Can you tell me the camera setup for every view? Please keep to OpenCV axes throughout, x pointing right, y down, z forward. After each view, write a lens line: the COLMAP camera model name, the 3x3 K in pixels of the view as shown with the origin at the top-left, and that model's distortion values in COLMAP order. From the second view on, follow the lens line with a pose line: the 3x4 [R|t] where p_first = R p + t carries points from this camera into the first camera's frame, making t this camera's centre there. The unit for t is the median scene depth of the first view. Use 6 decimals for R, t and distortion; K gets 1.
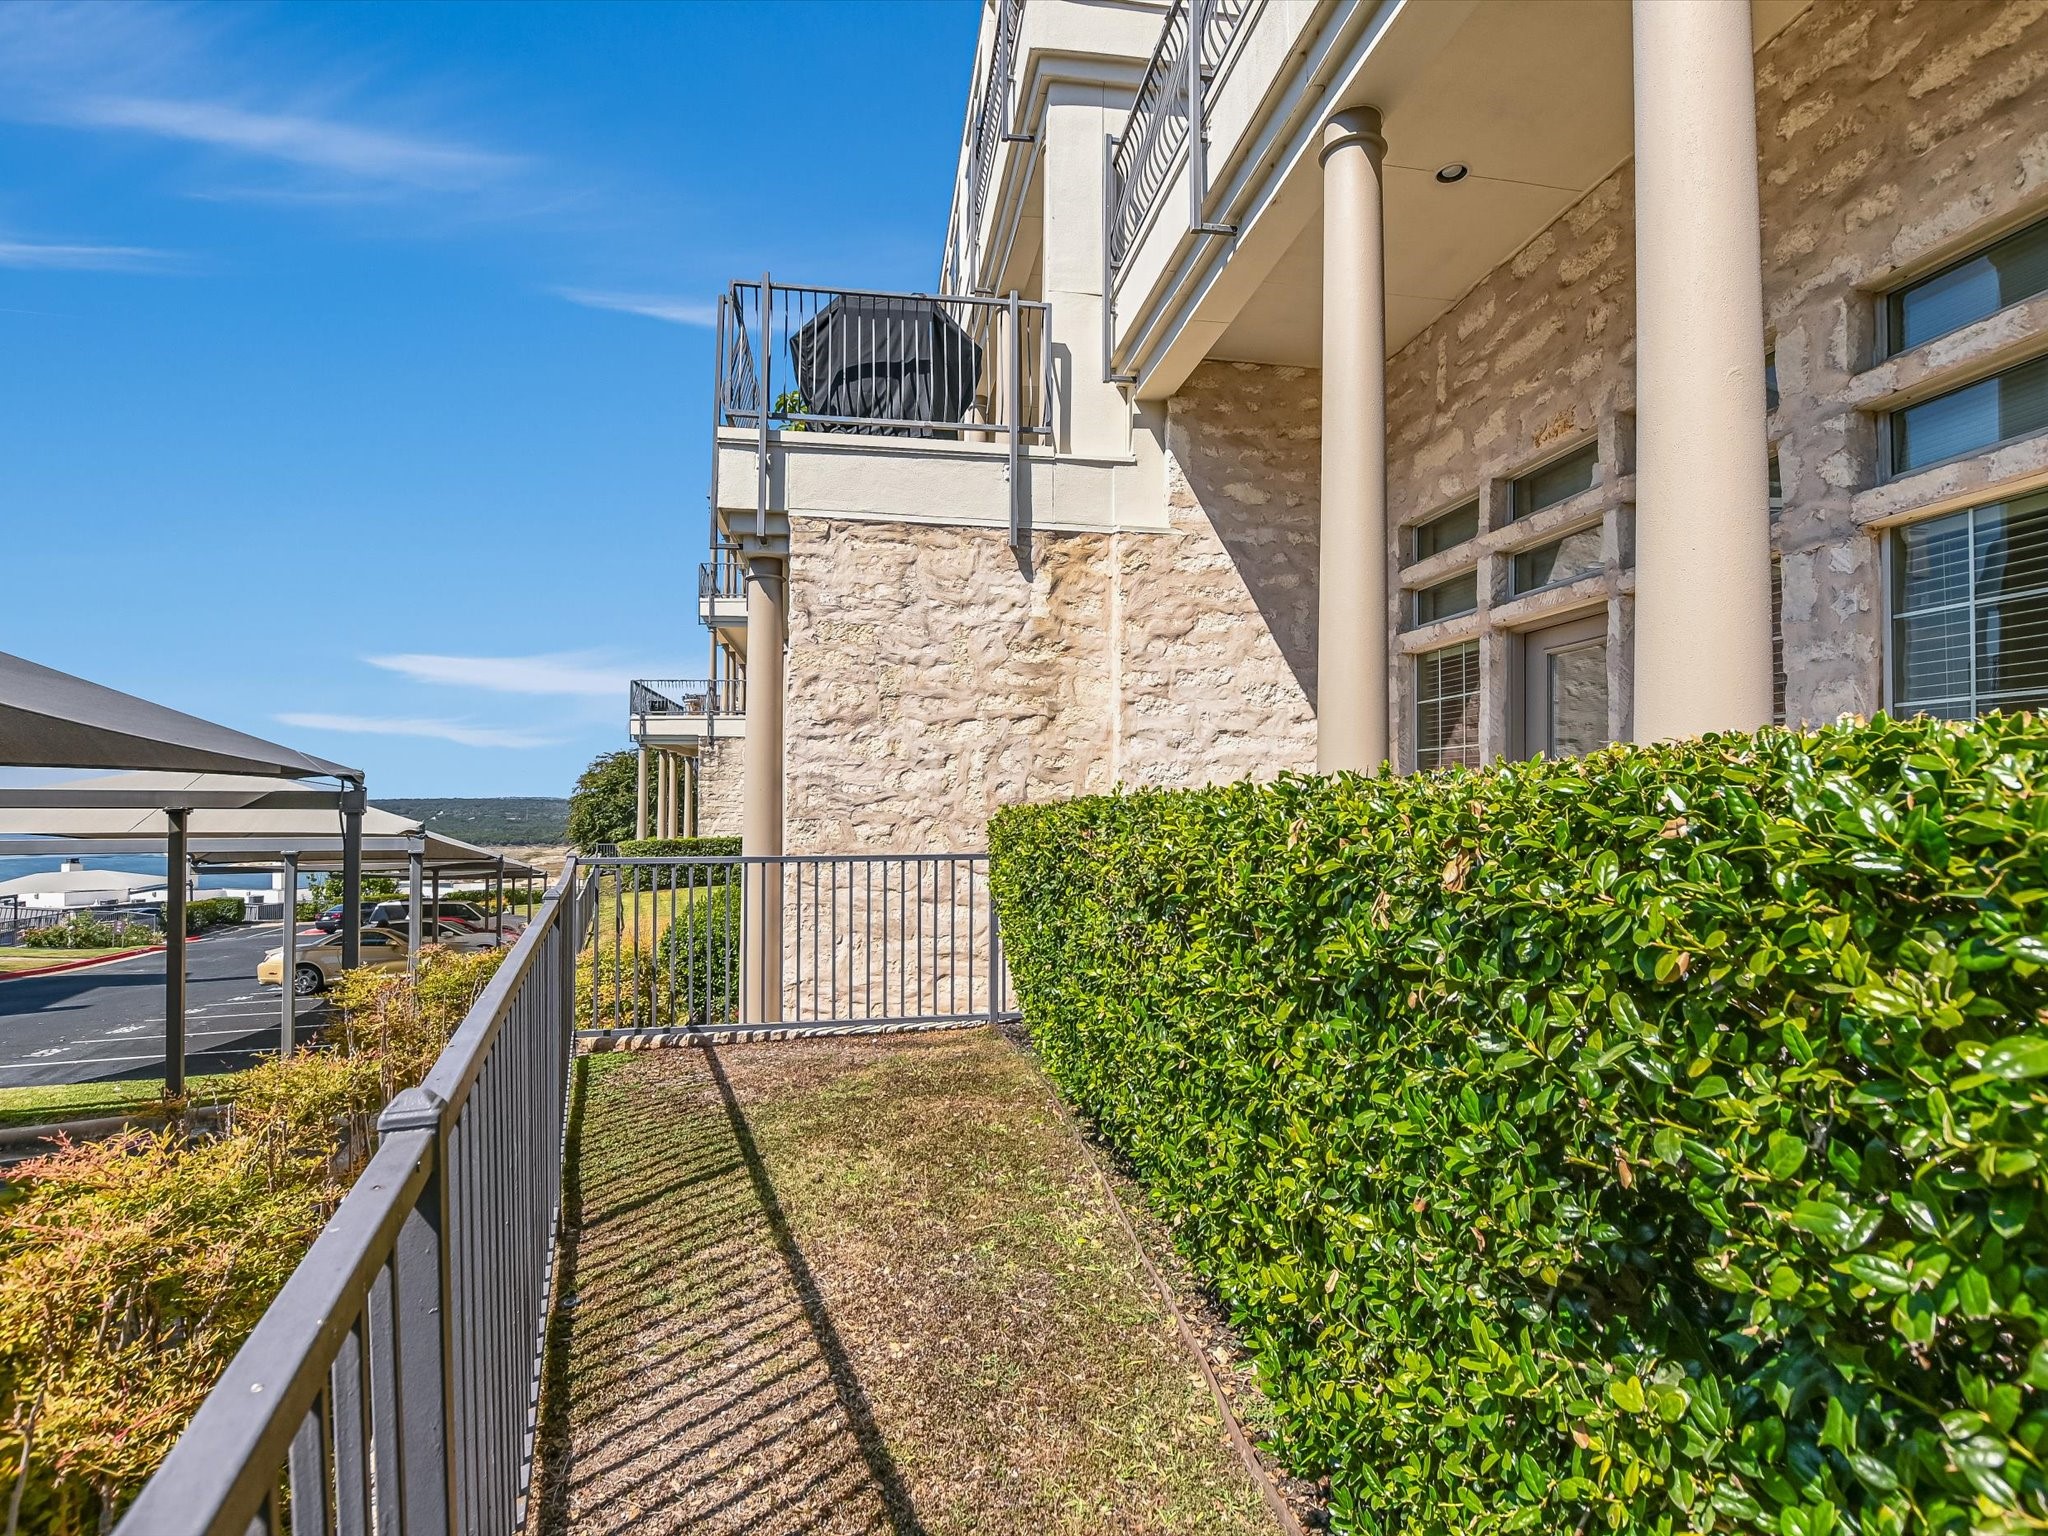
lens RADIAL K [[1017.9, 0, 1024.0], [0, 1017.9, 768.0], [0, 0, 1]] dist [-0.027817, 0.000109]
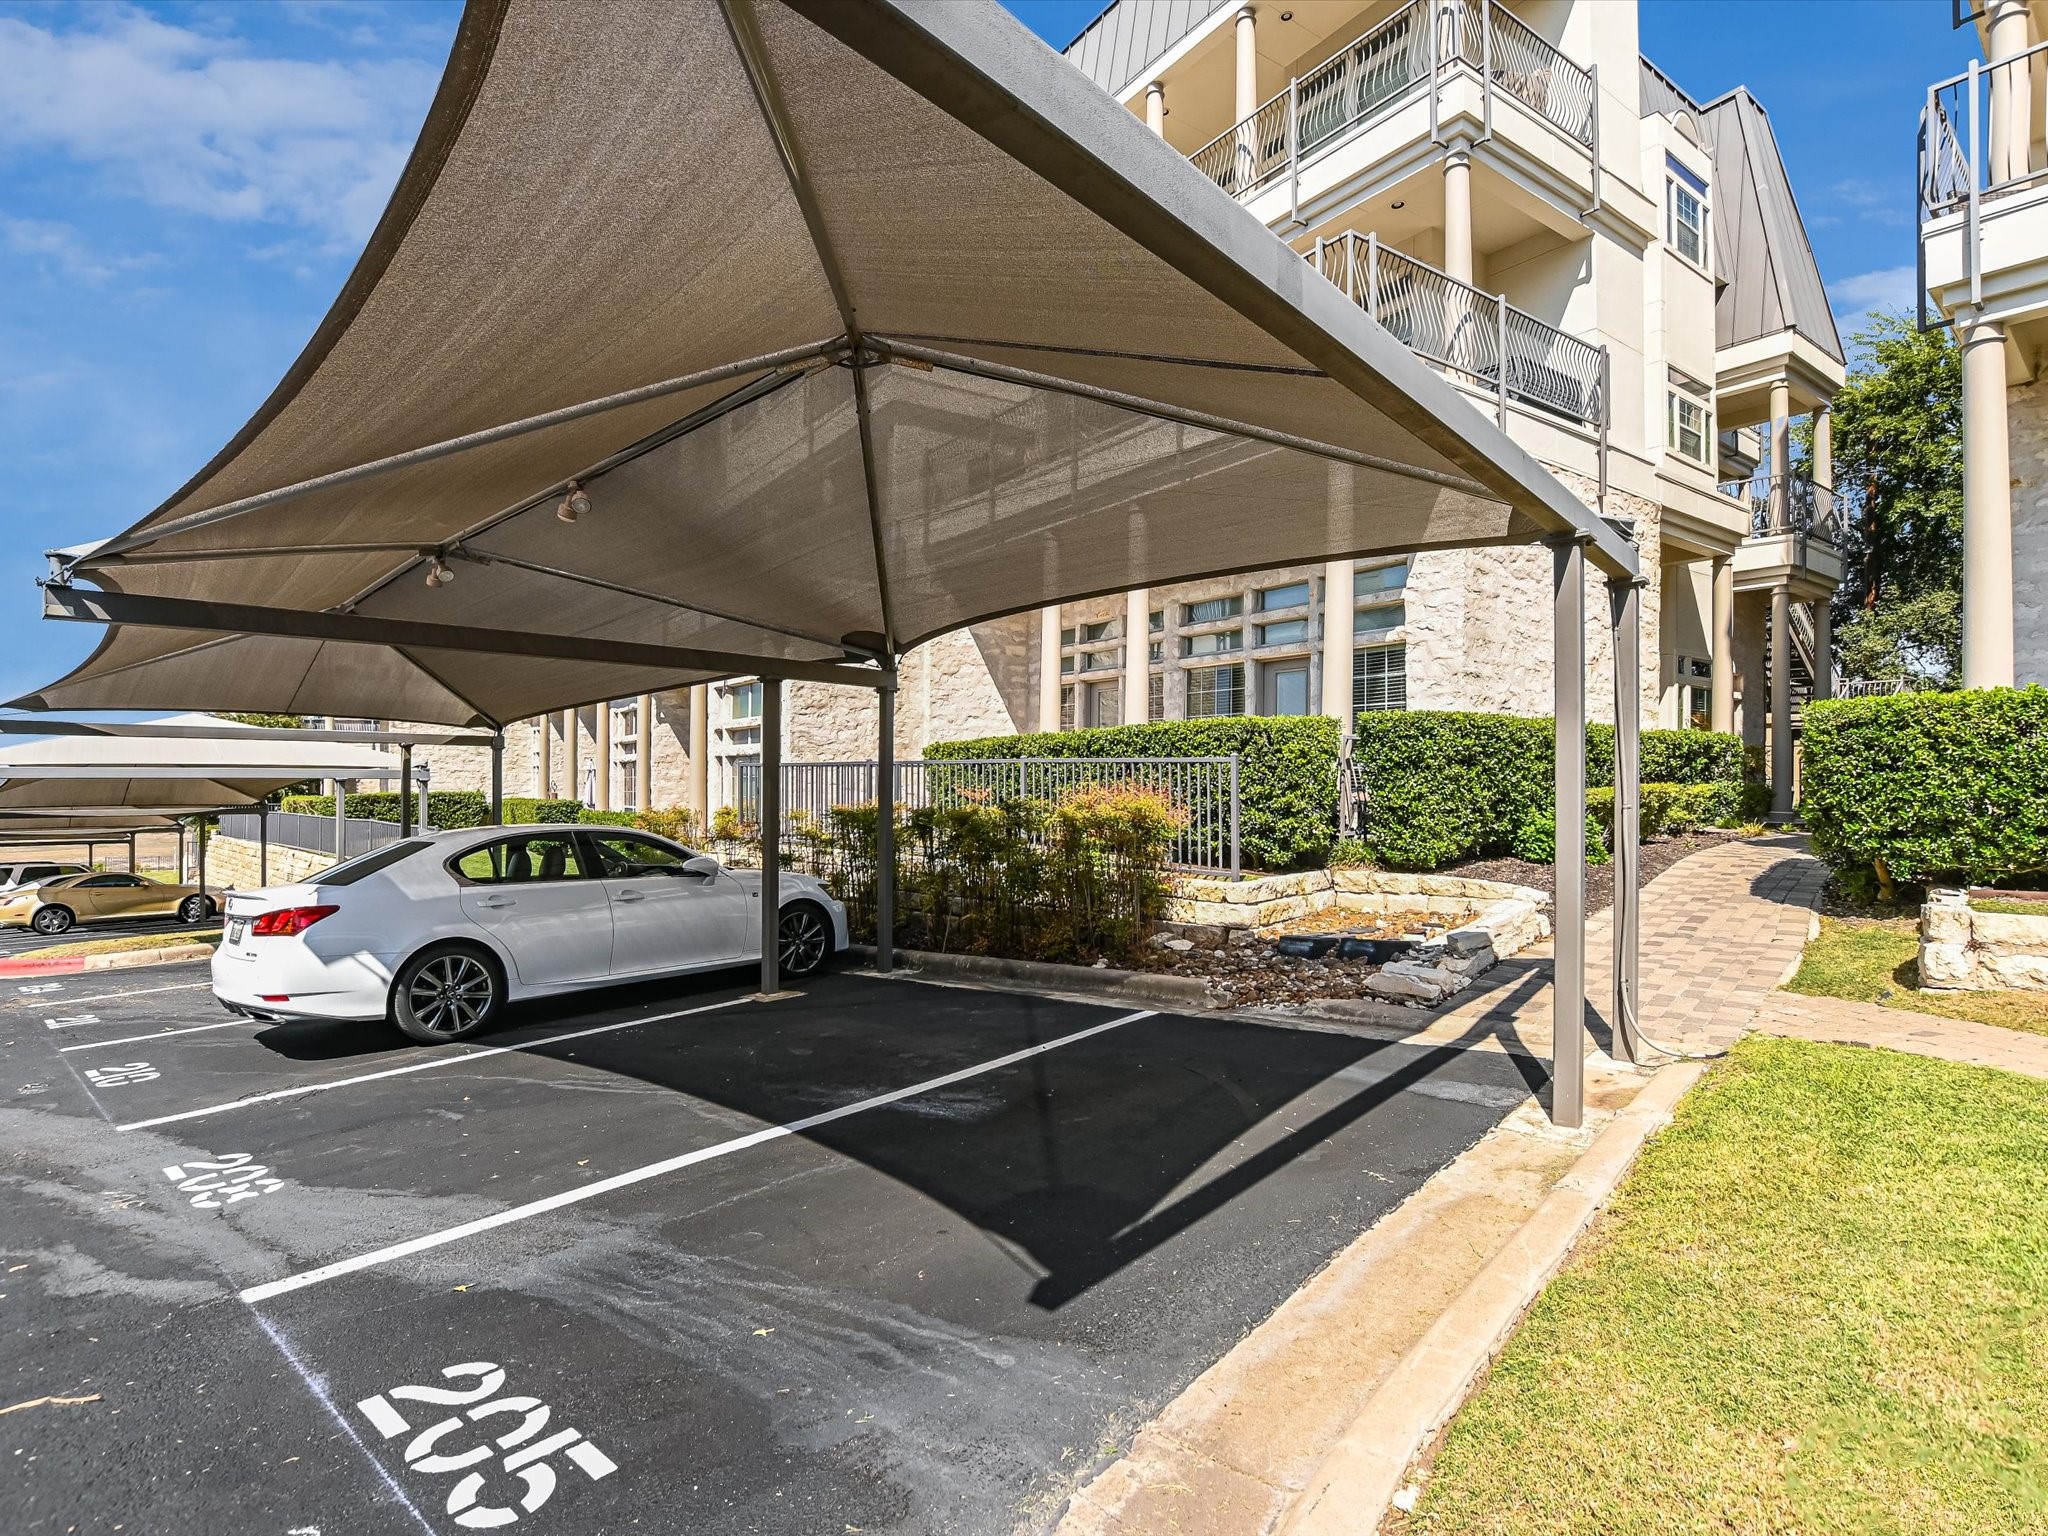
lens RADIAL K [[1017.9, 0, 1024.0], [0, 1017.9, 768.0], [0, 0, 1]] dist [-0.027817, 0.000109]
pose [[0.905888, 0.001769, 0.423514, -0.813115], [-0.014997, 0.999498, 0.027902, 0.018546], [-0.423252, -0.031628, 0.905460, -1.385921]]
